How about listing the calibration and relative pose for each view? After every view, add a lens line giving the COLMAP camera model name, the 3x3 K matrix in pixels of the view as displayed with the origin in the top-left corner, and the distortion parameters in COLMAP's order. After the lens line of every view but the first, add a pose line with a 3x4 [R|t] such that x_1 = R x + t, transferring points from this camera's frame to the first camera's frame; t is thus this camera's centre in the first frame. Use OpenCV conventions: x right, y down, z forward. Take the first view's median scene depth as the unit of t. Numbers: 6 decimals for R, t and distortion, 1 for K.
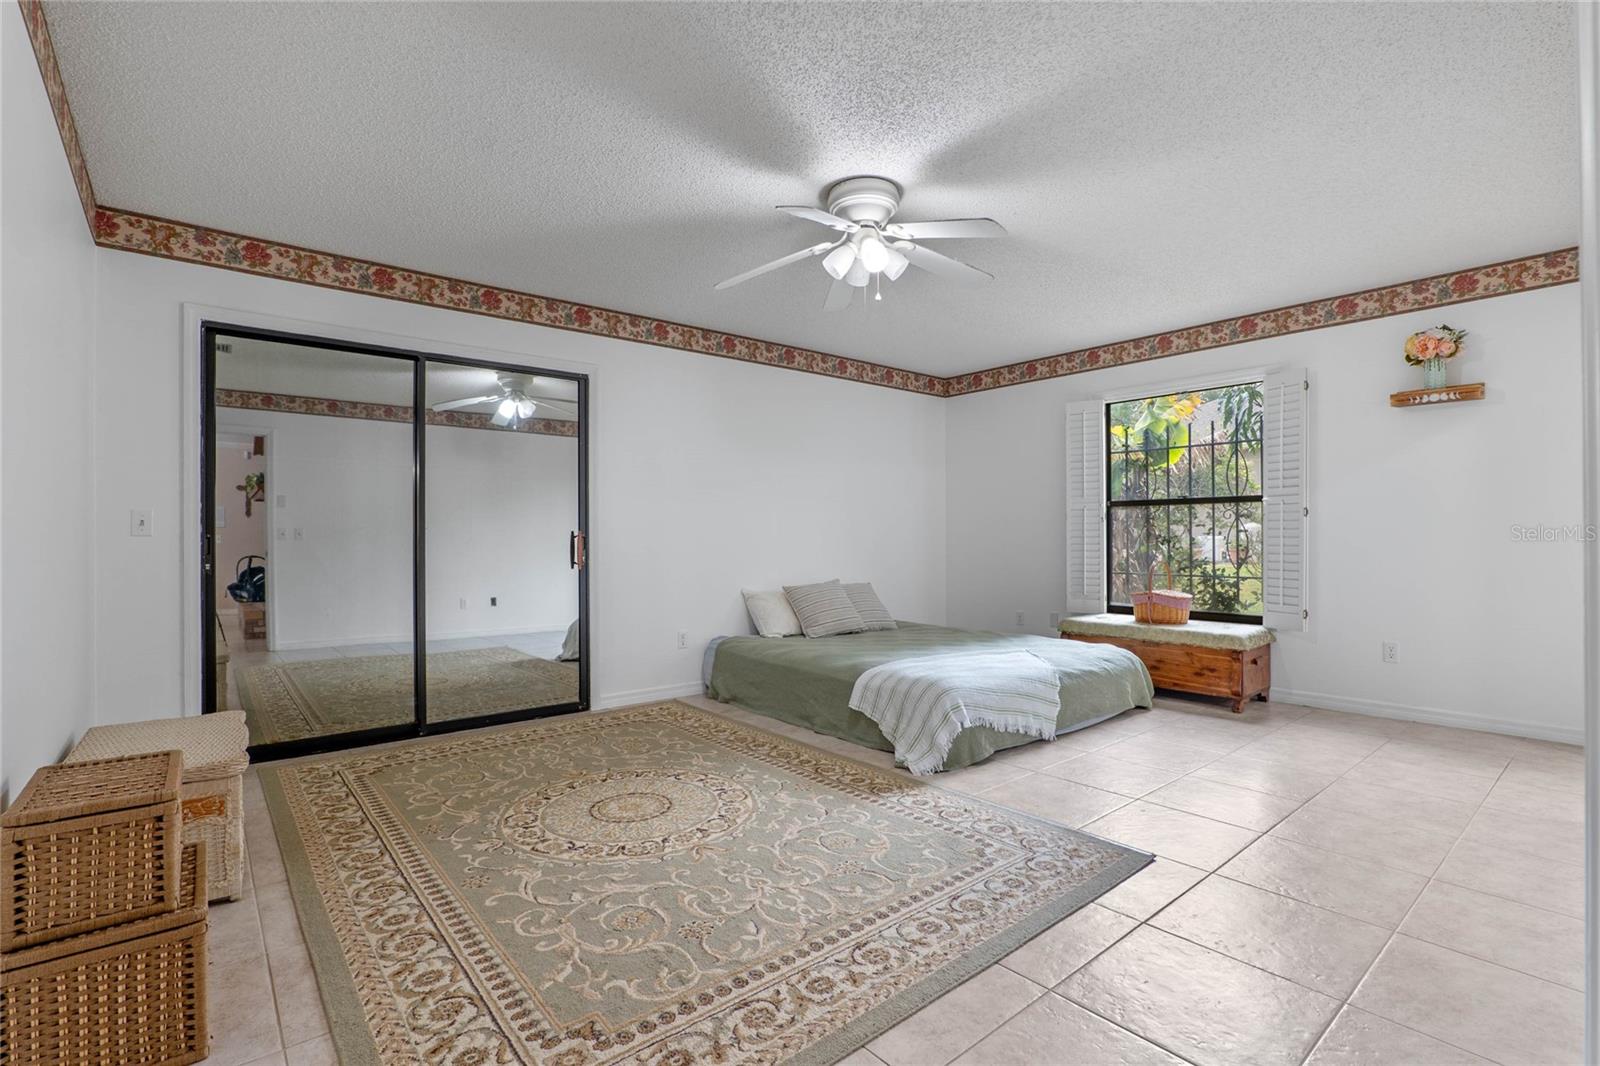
lens RADIAL K [[742.0, 0, 810.8], [0, 742.0, 535.0], [0, 0, 1]] dist [-0.022666, 0.005459]
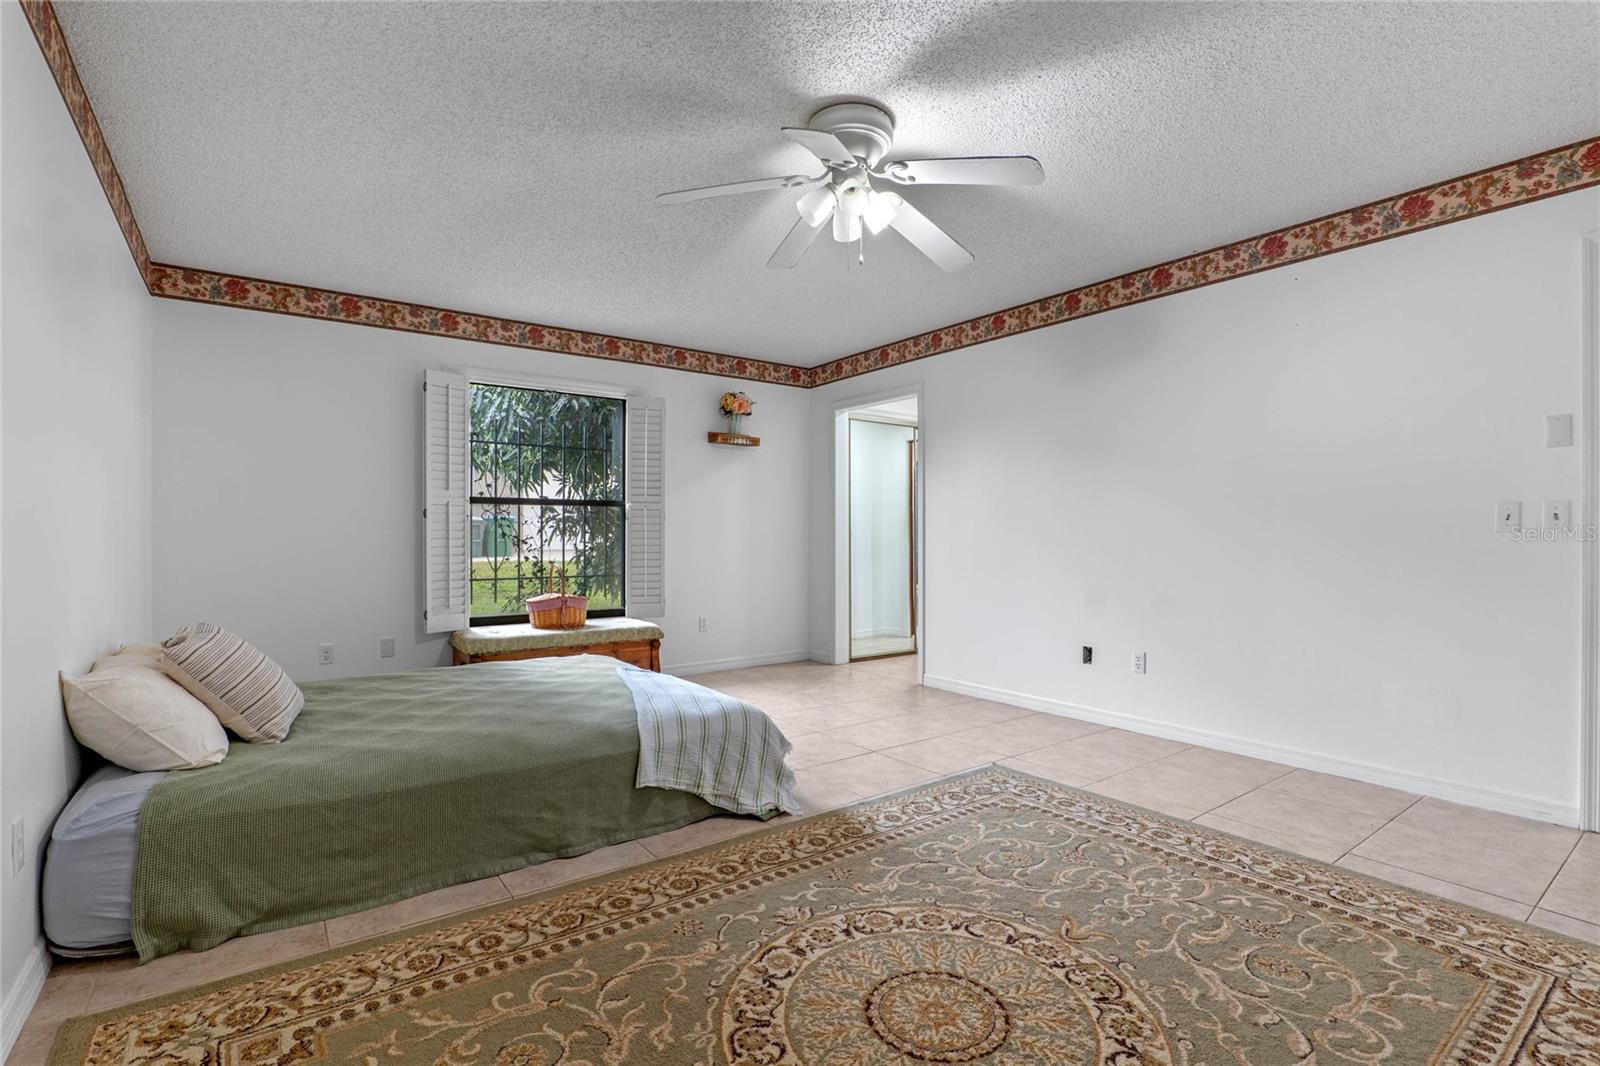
lens RADIAL K [[742.0, 0, 810.3], [0, 742.0, 534.4], [0, 0, 1]] dist [-0.022666, 0.005459]
pose [[0.056448, 0.005976, 0.998388, -0.793945], [-0.003623, 0.999977, -0.005781, 0.004456], [-0.998399, -0.003291, 0.056468, 1.039080]]
